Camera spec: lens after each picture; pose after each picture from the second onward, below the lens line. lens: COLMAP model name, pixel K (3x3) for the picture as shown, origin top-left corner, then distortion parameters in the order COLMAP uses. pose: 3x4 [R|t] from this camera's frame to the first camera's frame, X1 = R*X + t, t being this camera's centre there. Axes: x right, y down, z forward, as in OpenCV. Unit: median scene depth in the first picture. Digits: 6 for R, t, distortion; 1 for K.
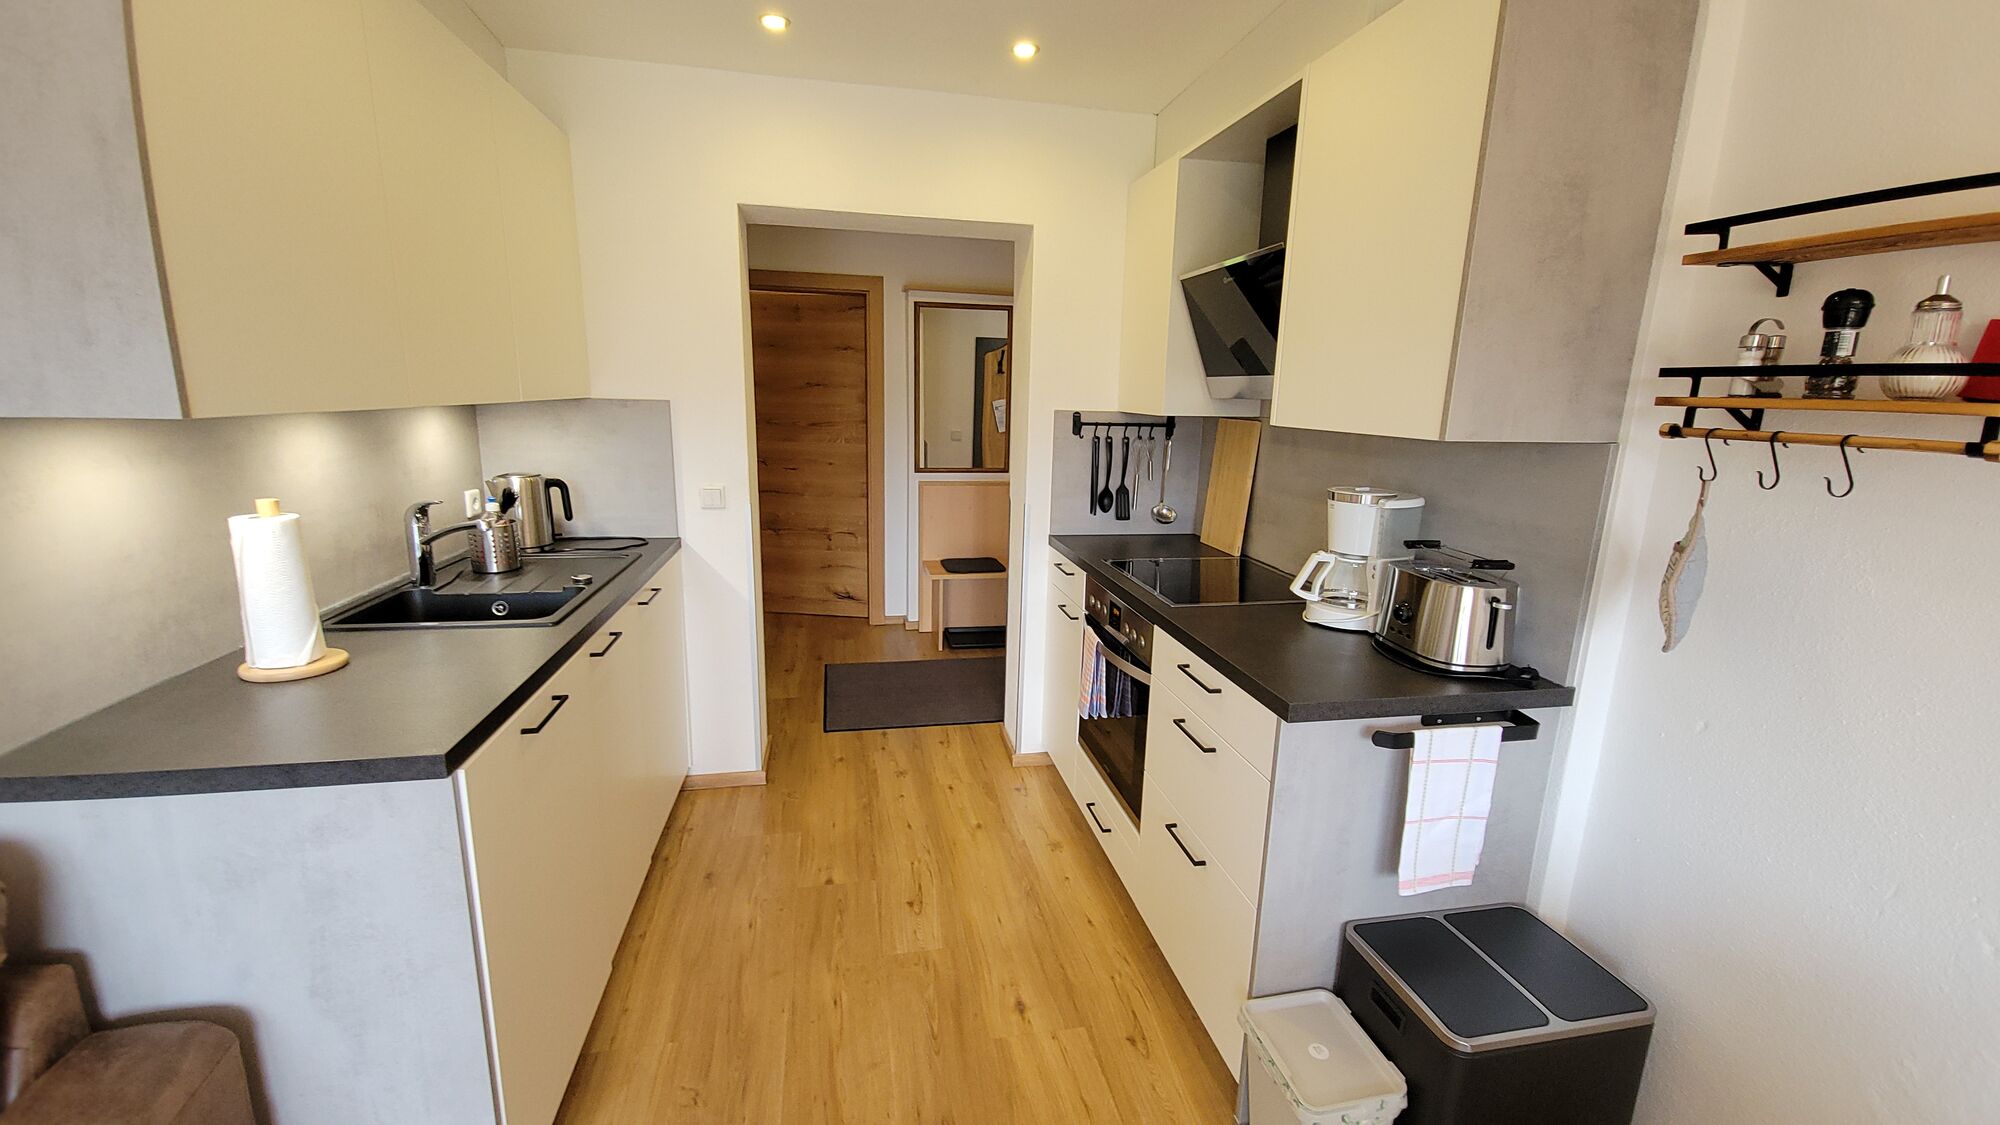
lens RADIAL K [[807.5, 0, 1006.8], [0, 807.5, 562.3], [0, 0, 1]] dist [0.009568, -0.005949]
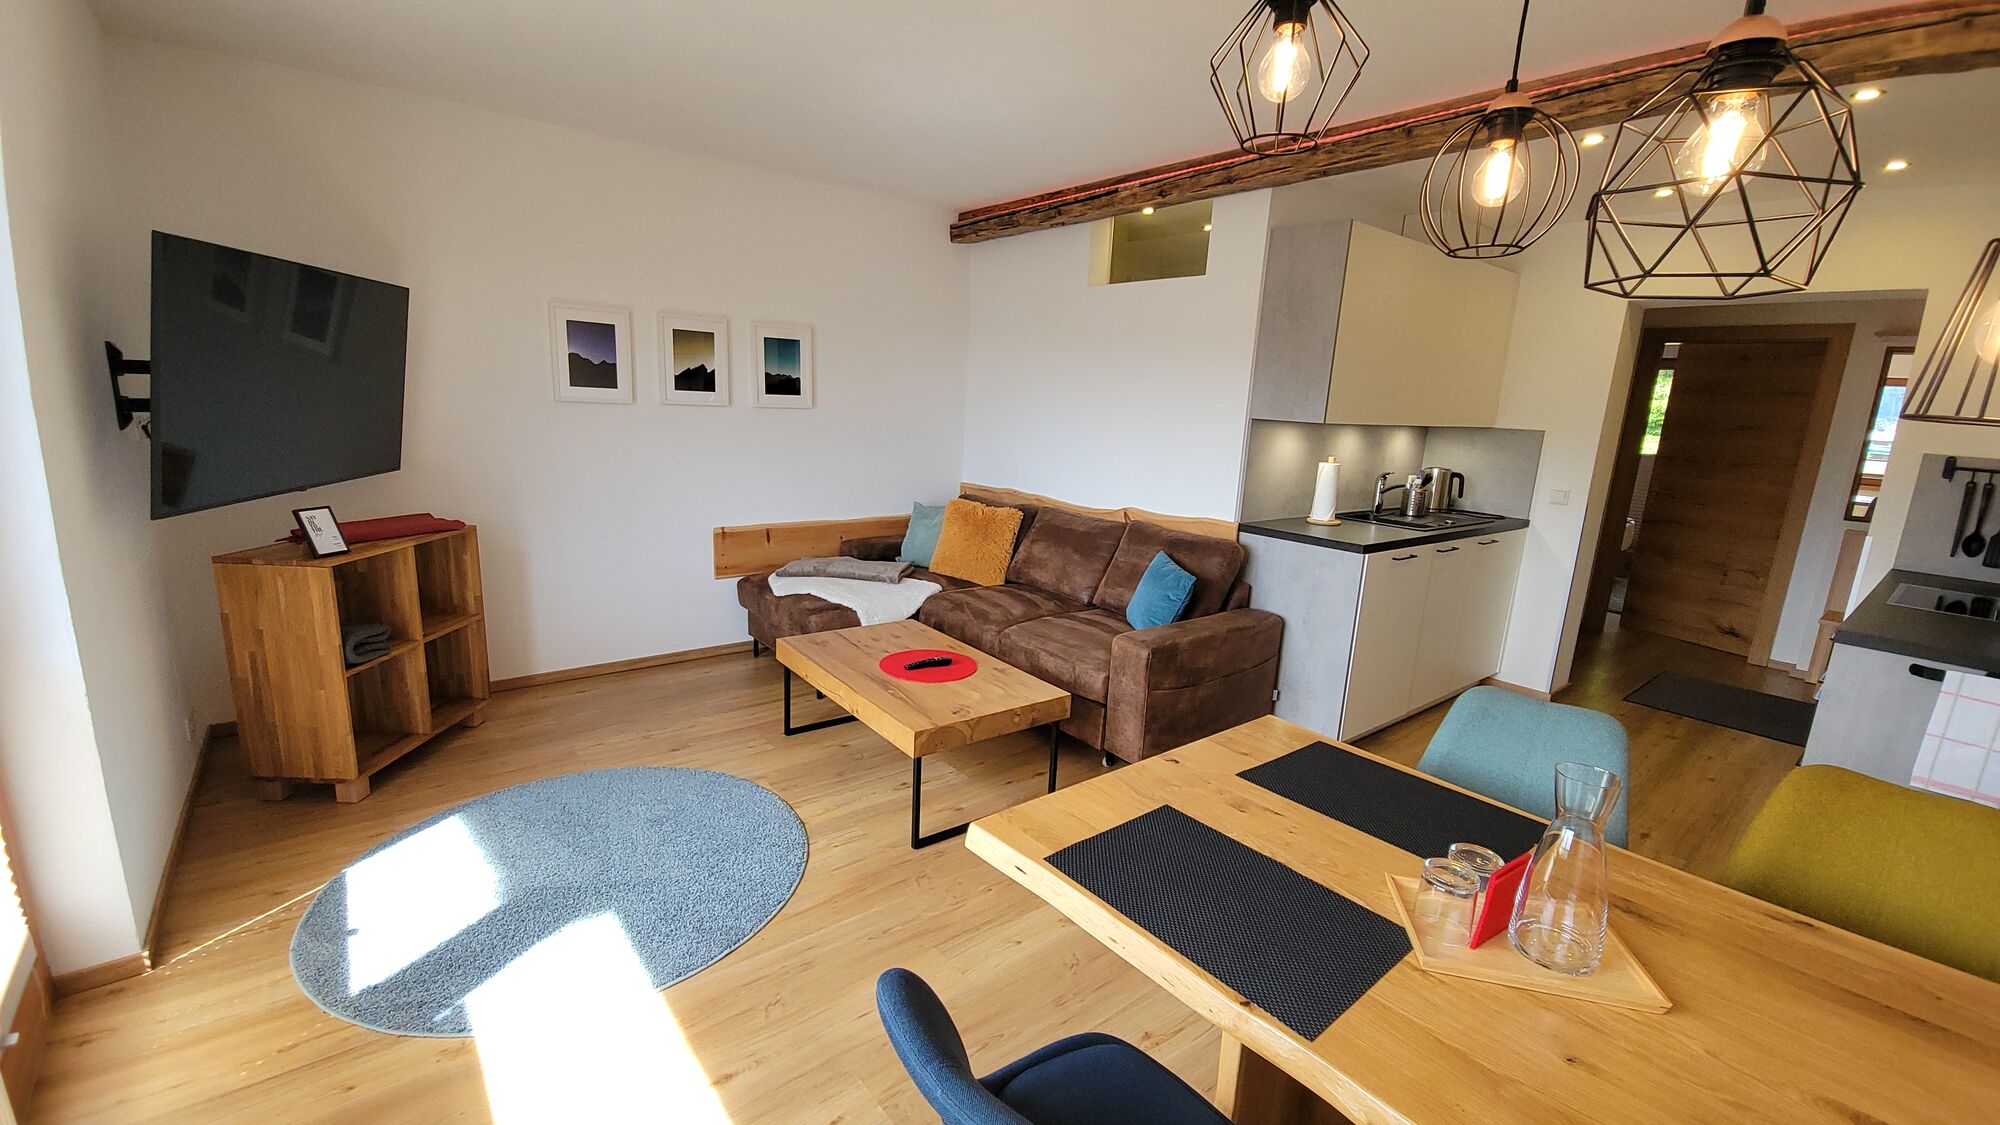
lens RADIAL K [[807.5, 0, 1001.5], [0, 807.5, 567.8], [0, 0, 1]] dist [0.009568, -0.005949]
pose [[0.458682, 0.183480, -0.869452, 0.535761], [-0.220204, 0.971401, 0.088825, 0.155101], [0.860884, 0.150715, 0.485967, -0.650340]]
